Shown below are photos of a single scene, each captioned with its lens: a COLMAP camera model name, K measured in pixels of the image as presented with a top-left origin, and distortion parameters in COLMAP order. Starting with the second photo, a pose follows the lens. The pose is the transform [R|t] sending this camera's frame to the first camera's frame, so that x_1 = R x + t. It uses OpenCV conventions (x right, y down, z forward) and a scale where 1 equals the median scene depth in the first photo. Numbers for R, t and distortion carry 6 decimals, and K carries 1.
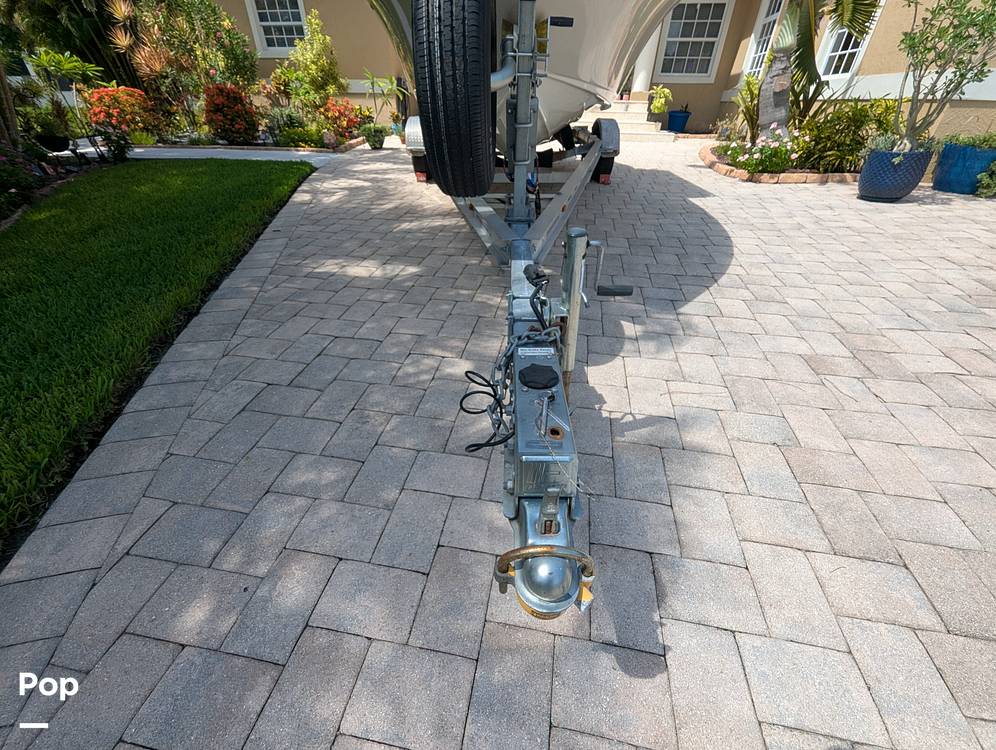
lens RADIAL K [[394.6, 0, 497.8], [0, 394.6, 381.0], [0, 0, 1]] dist [0.006553, -0.002710]
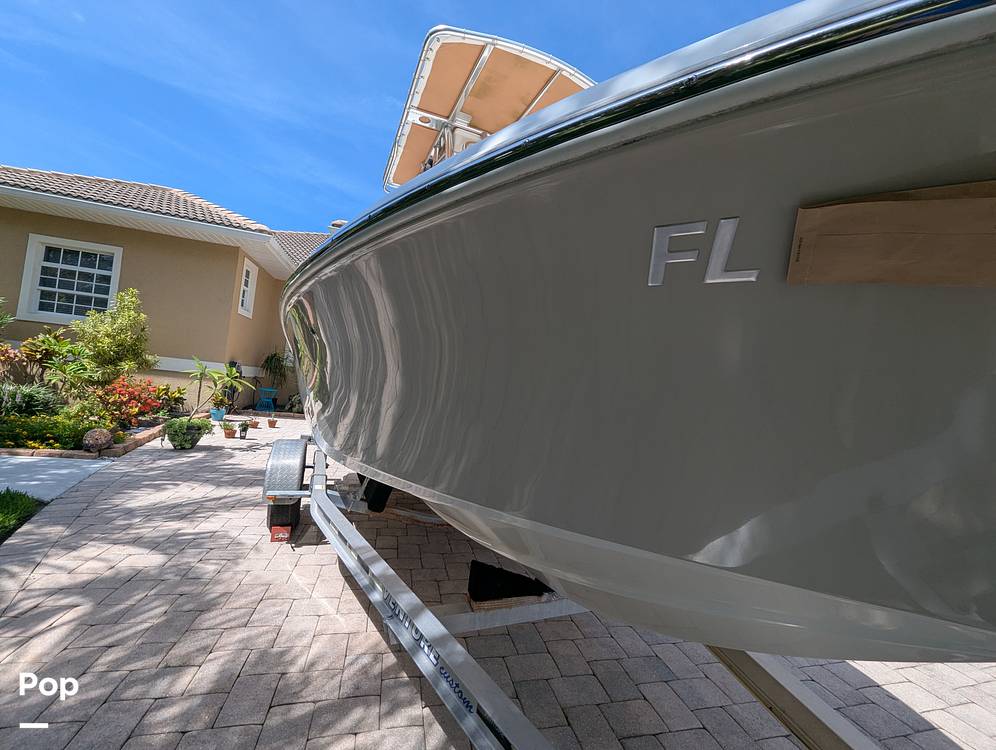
lens RADIAL K [[394.6, 0, 501.8], [0, 394.6, 380.2], [0, 0, 1]] dist [0.006553, -0.002710]
pose [[0.902158, 0.092572, 0.421356, -0.382201], [0.169353, 0.822308, -0.543259, -0.768430], [-0.396775, 0.561463, 0.726174, 0.761085]]
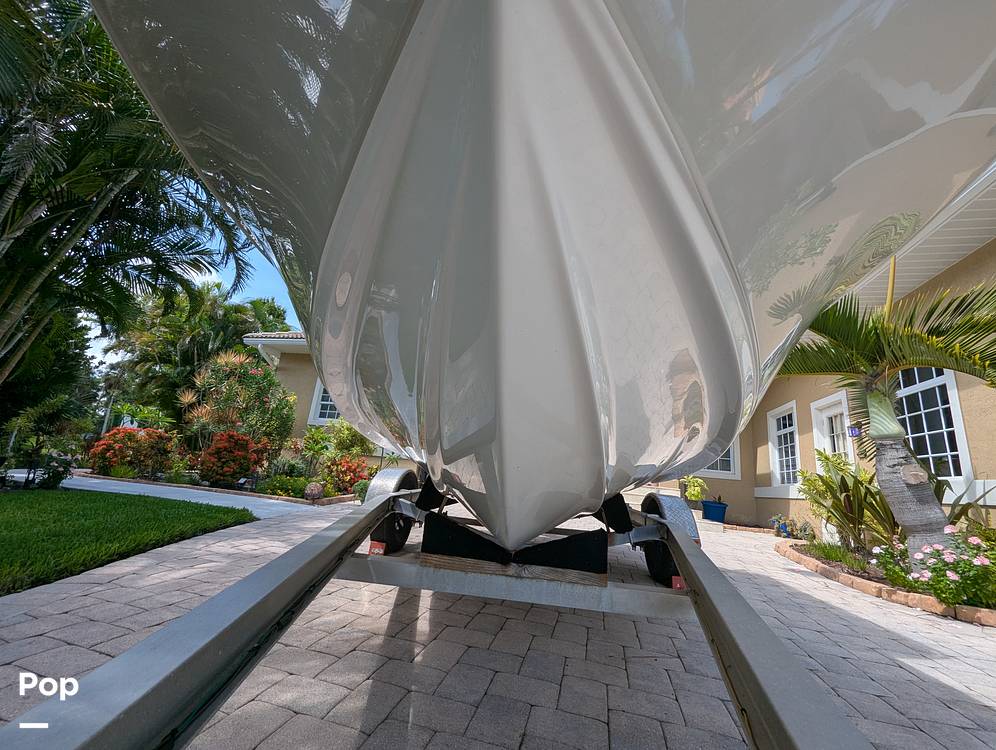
lens RADIAL K [[394.6, 0, 498.9], [0, 394.6, 378.2], [0, 0, 1]] dist [0.006553, -0.002710]
pose [[0.994258, 0.067394, -0.083120, 0.074338], [-0.106992, 0.640077, -0.760825, -0.542581], [0.001928, 0.765349, 0.643612, 0.911301]]
